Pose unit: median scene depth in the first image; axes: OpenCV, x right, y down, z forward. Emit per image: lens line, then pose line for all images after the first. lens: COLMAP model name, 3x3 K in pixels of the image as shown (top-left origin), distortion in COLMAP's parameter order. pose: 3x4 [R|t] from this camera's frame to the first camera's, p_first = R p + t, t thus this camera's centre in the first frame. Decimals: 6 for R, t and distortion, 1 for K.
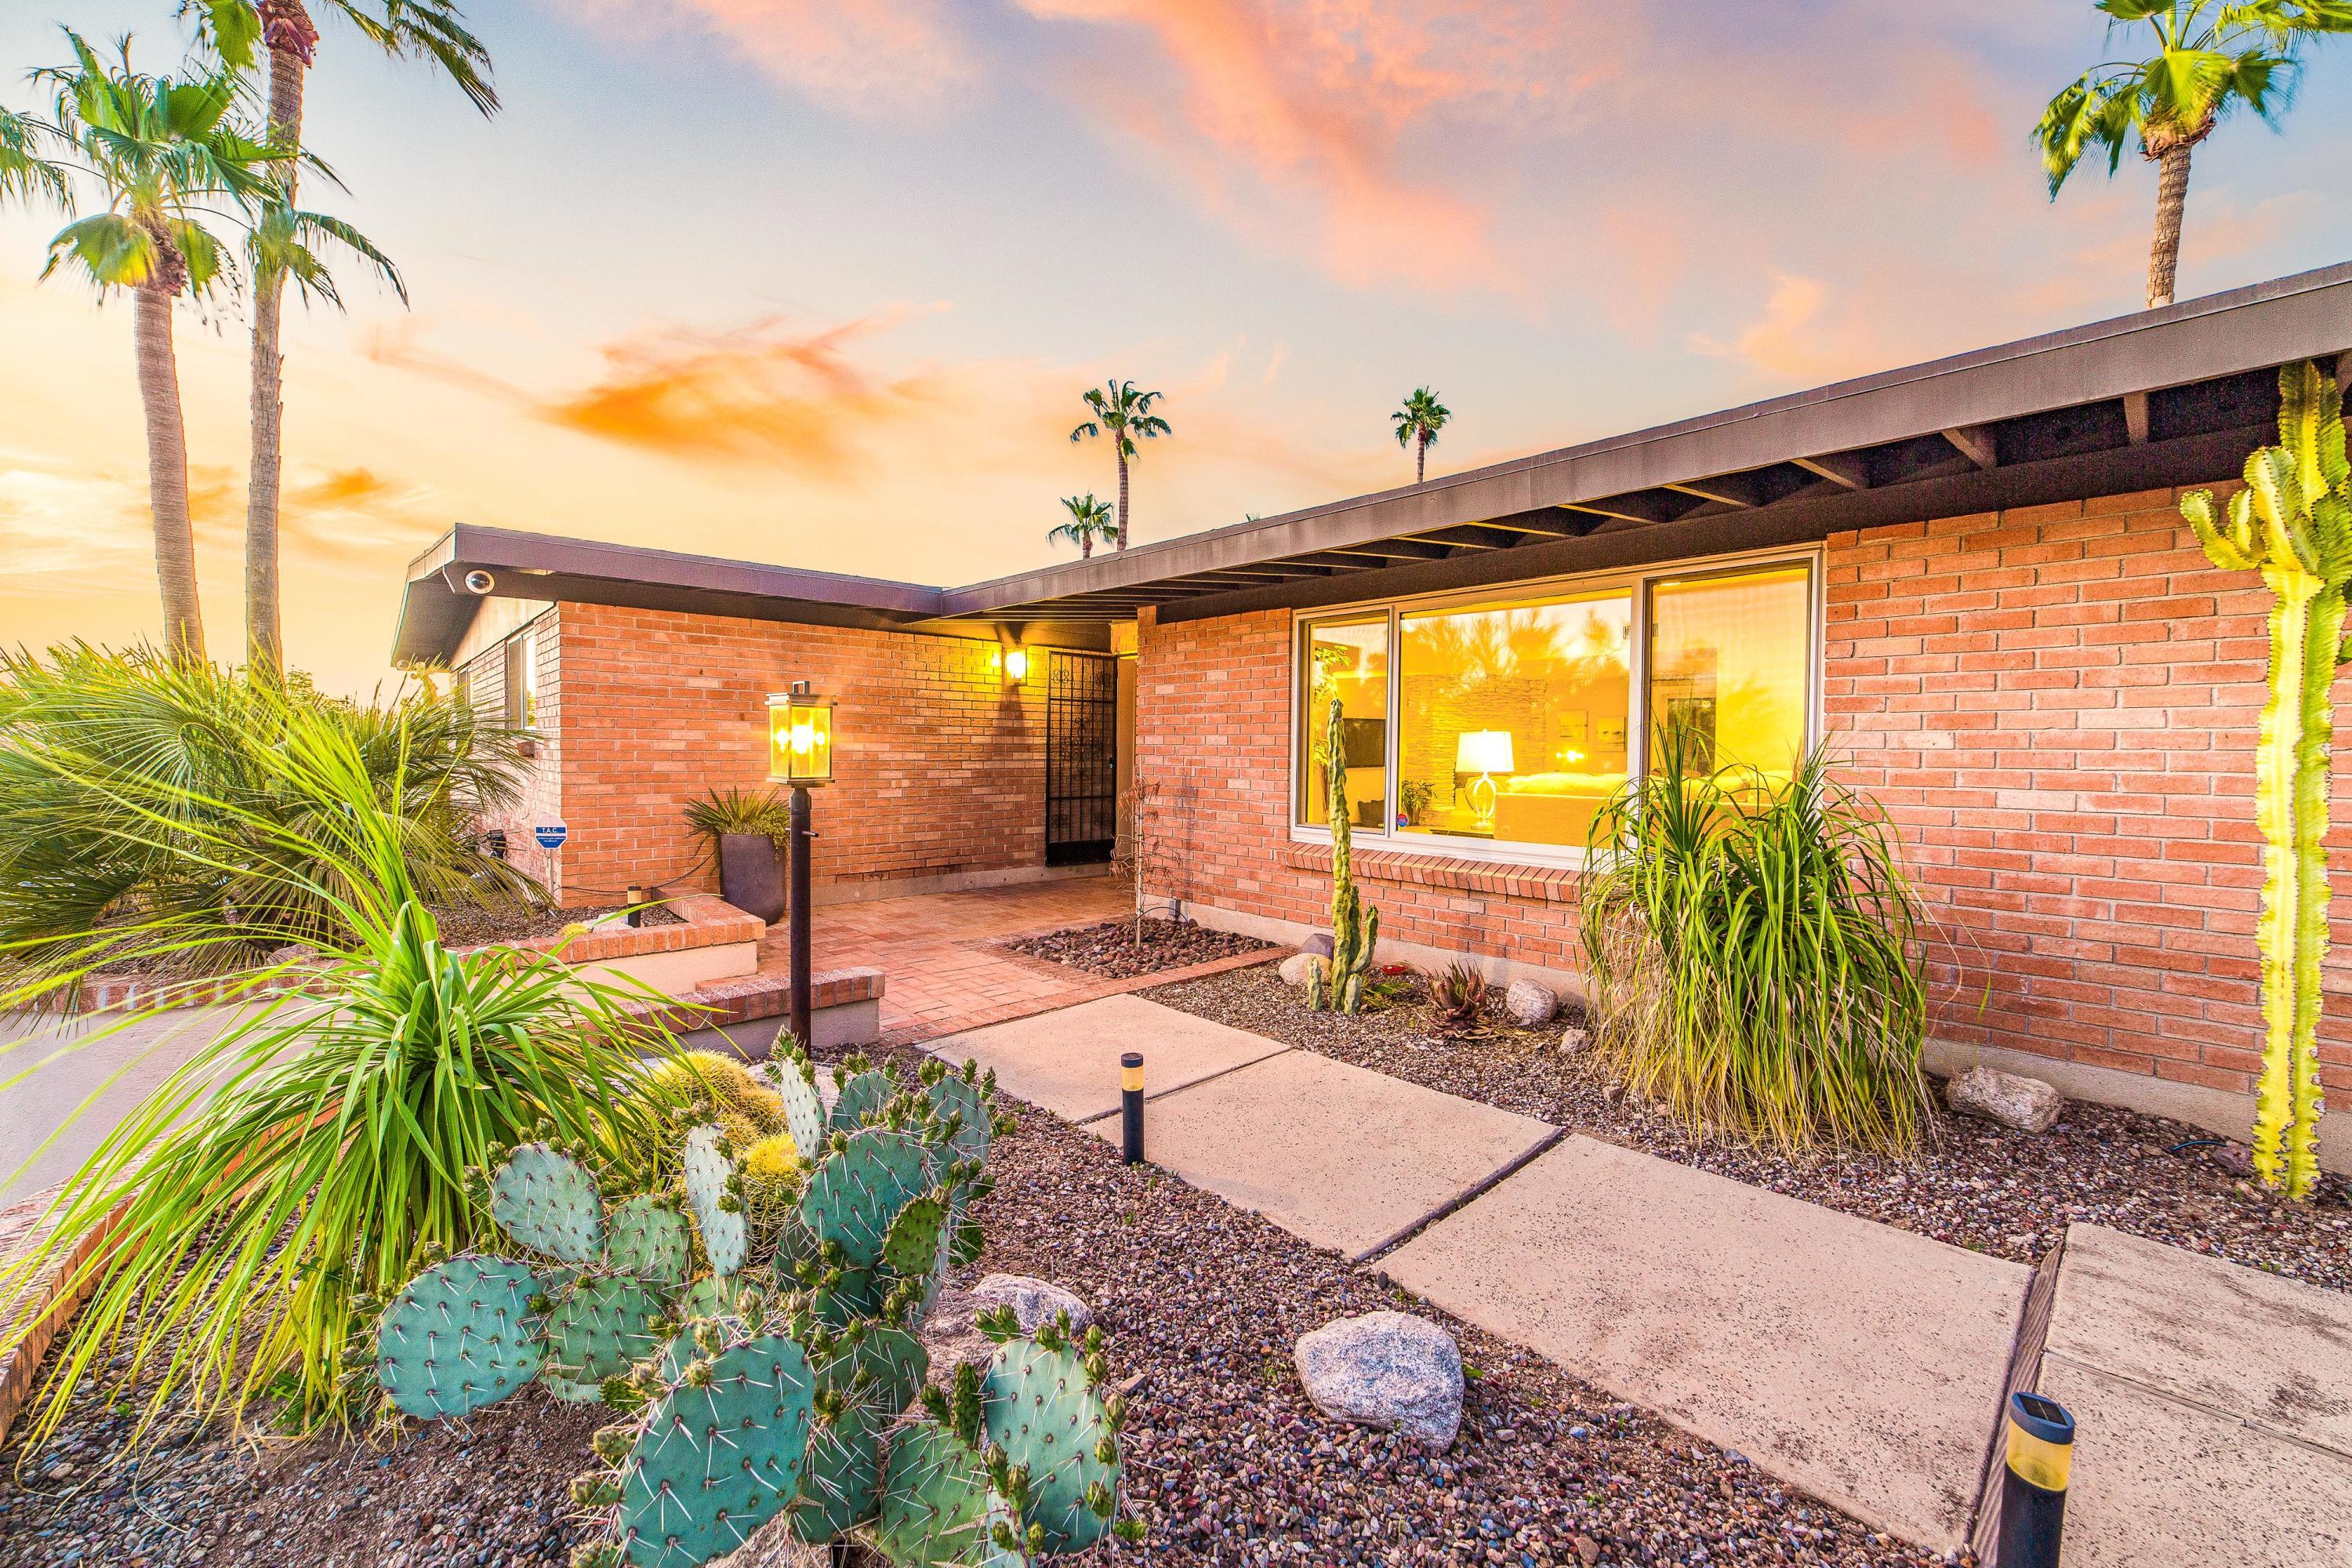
lens RADIAL K [[939.2, 0, 1198.8], [0, 939.2, 760.8], [0, 0, 1]] dist [0.001047, 0.000513]
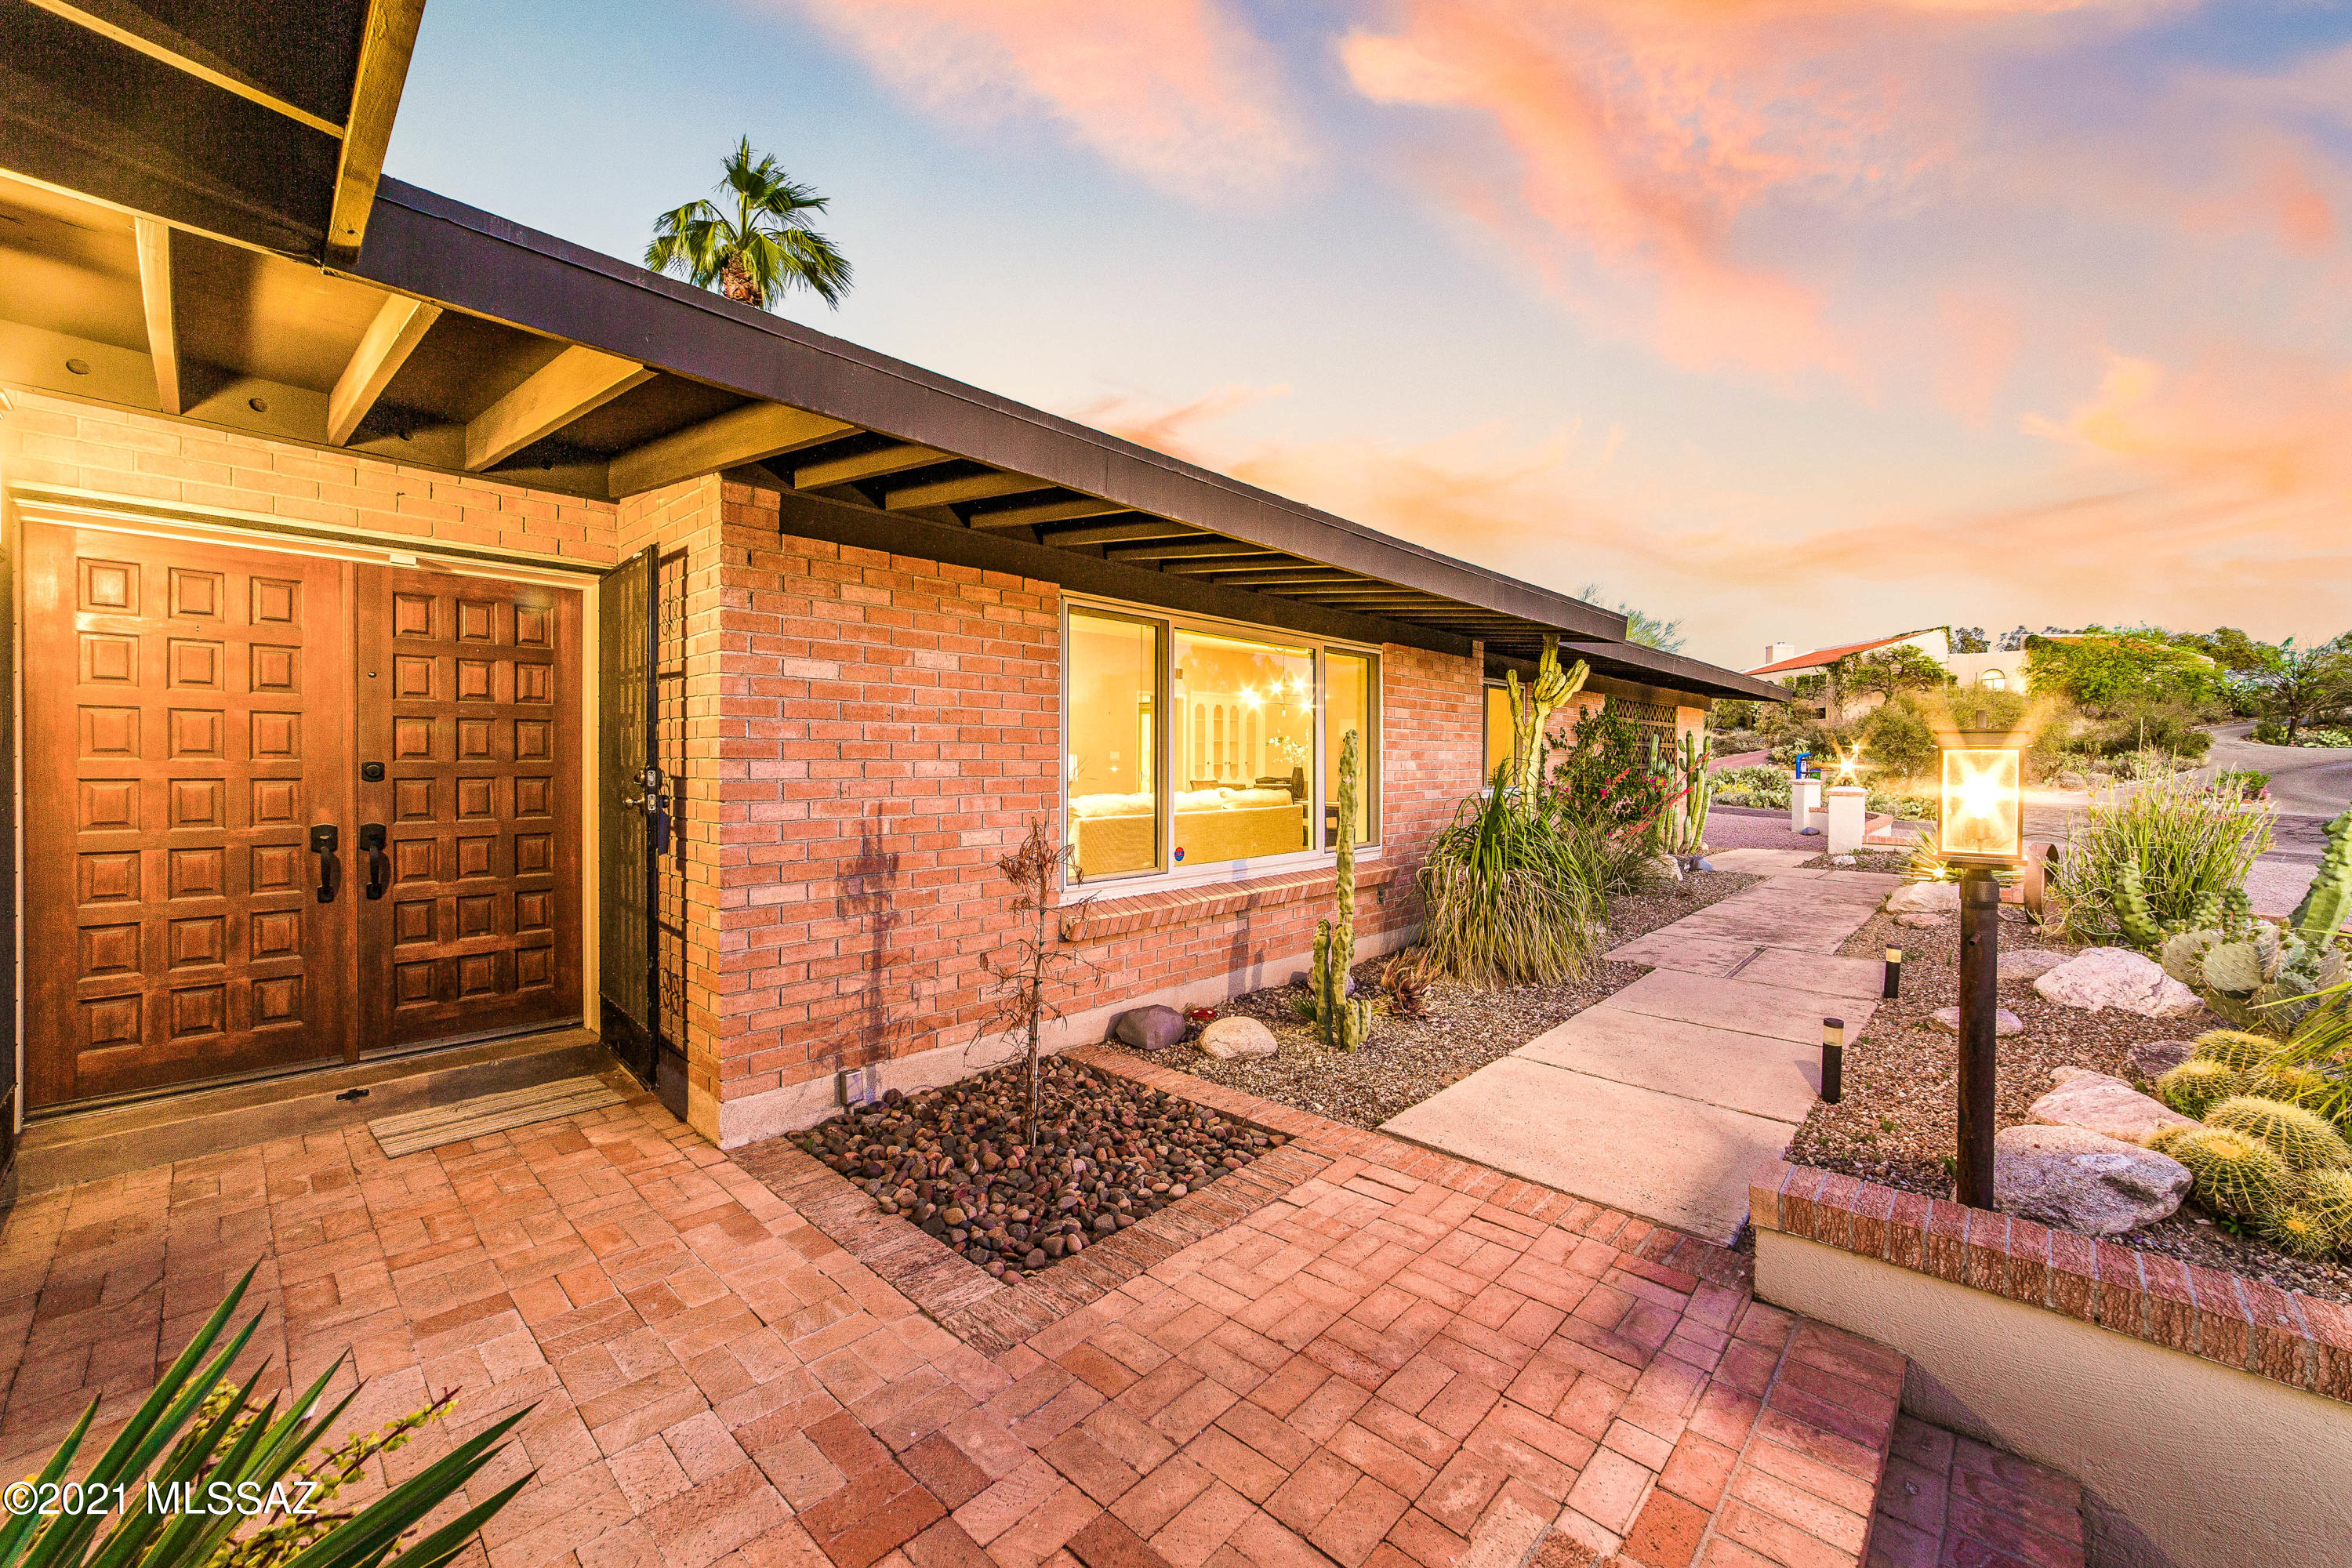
lens RADIAL K [[903.7, 0, 1175.1], [0, 903.7, 755.6], [0, 0, 1]] dist [-0.066026, 0.000004]
pose [[-0.044384, -0.006807, 0.998991, -0.527395], [0.010289, 0.999921, 0.007271, -0.031286], [-0.998962, 0.010601, -0.044311, 0.830426]]
